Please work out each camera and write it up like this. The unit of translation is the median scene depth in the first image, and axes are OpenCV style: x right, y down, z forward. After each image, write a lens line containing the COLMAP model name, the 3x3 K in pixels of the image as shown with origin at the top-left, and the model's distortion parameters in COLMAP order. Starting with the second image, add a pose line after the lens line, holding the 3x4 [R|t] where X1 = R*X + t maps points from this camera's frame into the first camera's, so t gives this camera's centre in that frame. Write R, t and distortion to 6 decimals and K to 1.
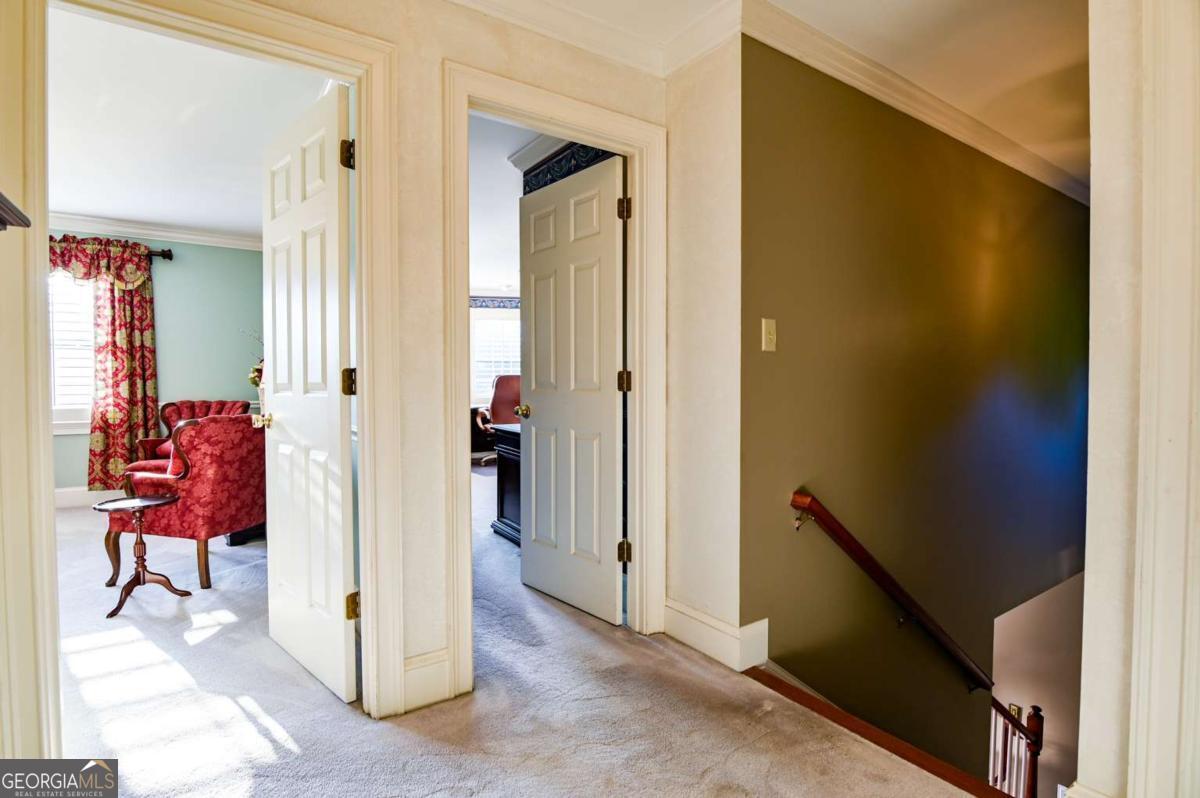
lens RADIAL K [[589.3, 0, 601.1], [0, 589.3, 399.9], [0, 0, 1]] dist [-0.023114, 0.000806]
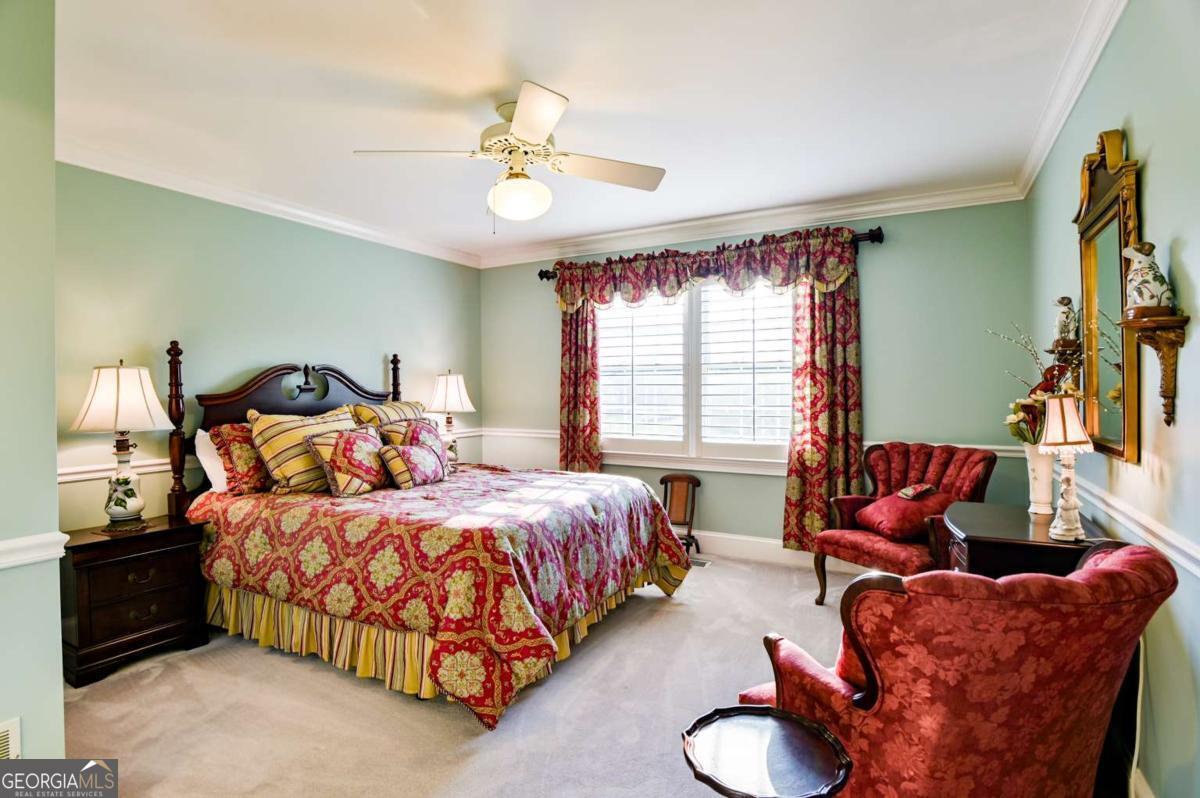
lens RADIAL K [[589.3, 0, 599.0], [0, 589.3, 395.3], [0, 0, 1]] dist [-0.023114, 0.000806]
pose [[0.447809, 0.004970, -0.894116, -0.267324], [-0.021826, 0.999747, -0.005374, -0.044726], [0.893863, 0.021922, 0.447804, 0.394915]]
